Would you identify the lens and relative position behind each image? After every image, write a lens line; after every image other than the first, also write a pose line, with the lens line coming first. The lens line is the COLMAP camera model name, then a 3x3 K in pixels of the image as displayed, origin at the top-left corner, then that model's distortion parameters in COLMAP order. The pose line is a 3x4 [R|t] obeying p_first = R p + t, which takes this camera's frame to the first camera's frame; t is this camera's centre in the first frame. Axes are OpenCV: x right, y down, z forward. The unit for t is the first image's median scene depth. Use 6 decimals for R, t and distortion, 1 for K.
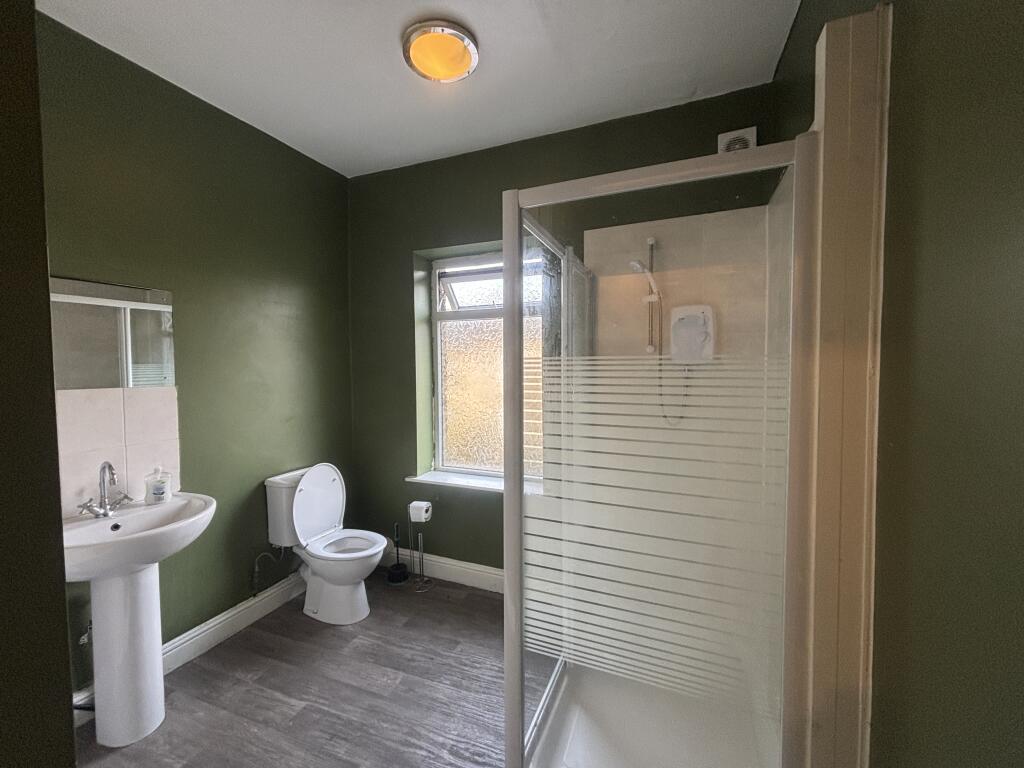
lens RADIAL K [[415.9, 0, 510.5], [0, 415.9, 381.4], [0, 0, 1]] dist [0.007624, -0.000481]
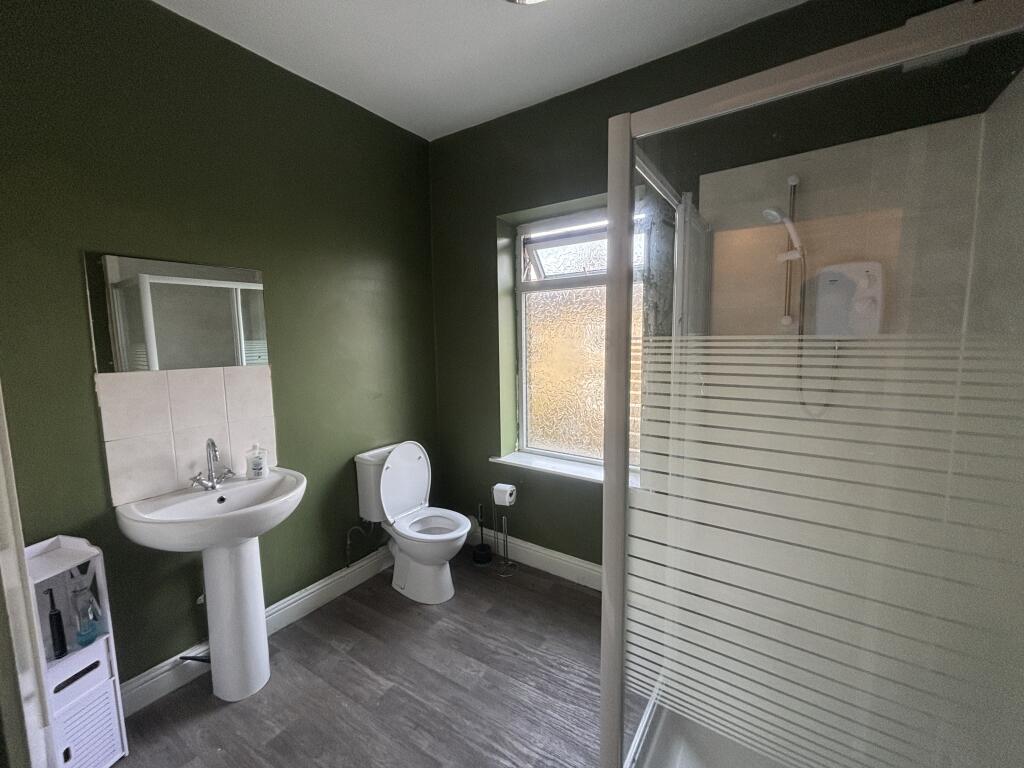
lens RADIAL K [[415.9, 0, 510.9], [0, 415.9, 382.2], [0, 0, 1]] dist [0.007624, -0.000481]
pose [[0.980248, 0.014513, -0.197237, -0.020928], [-0.000299, 0.997411, 0.071905, -0.017960], [0.197770, -0.070426, 0.977715, 0.109159]]
